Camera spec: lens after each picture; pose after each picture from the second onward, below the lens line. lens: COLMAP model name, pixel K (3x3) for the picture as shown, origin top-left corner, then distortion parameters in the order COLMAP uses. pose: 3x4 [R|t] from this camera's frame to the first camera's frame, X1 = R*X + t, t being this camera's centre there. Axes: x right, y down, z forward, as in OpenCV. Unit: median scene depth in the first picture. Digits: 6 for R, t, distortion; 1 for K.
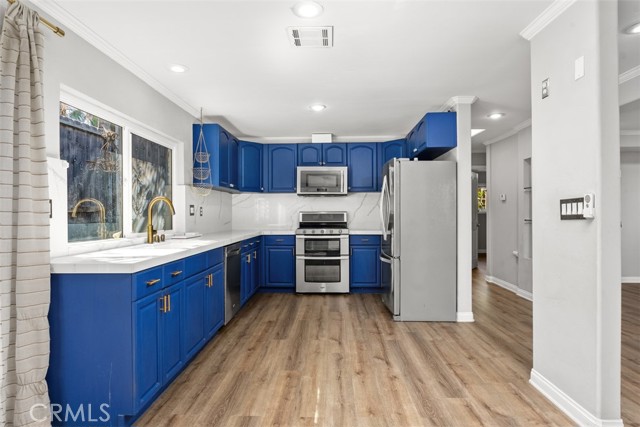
lens RADIAL K [[339.0, 0, 320.0], [0, 339.0, 213.5], [0, 0, 1]] dist [-0.001892, 0.000616]
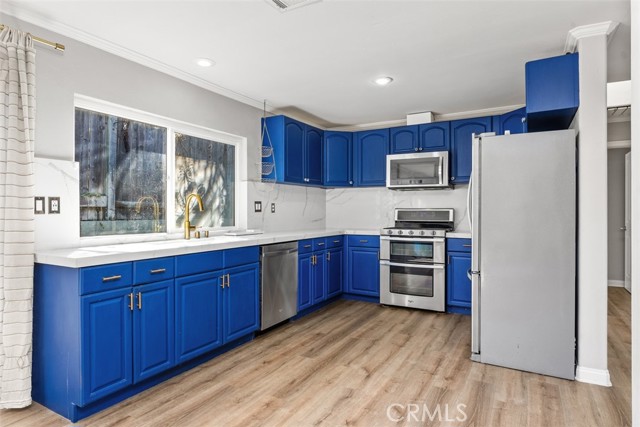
lens RADIAL K [[359.6, 0, 320.0], [0, 359.6, 213.5], [0, 0, 1]] dist [-0.005120, -0.001282]
pose [[0.889542, 0.009090, -0.456762, 0.267949], [-0.004595, 0.999929, 0.010952, -0.002369], [0.456829, -0.007644, 0.889521, 0.170125]]
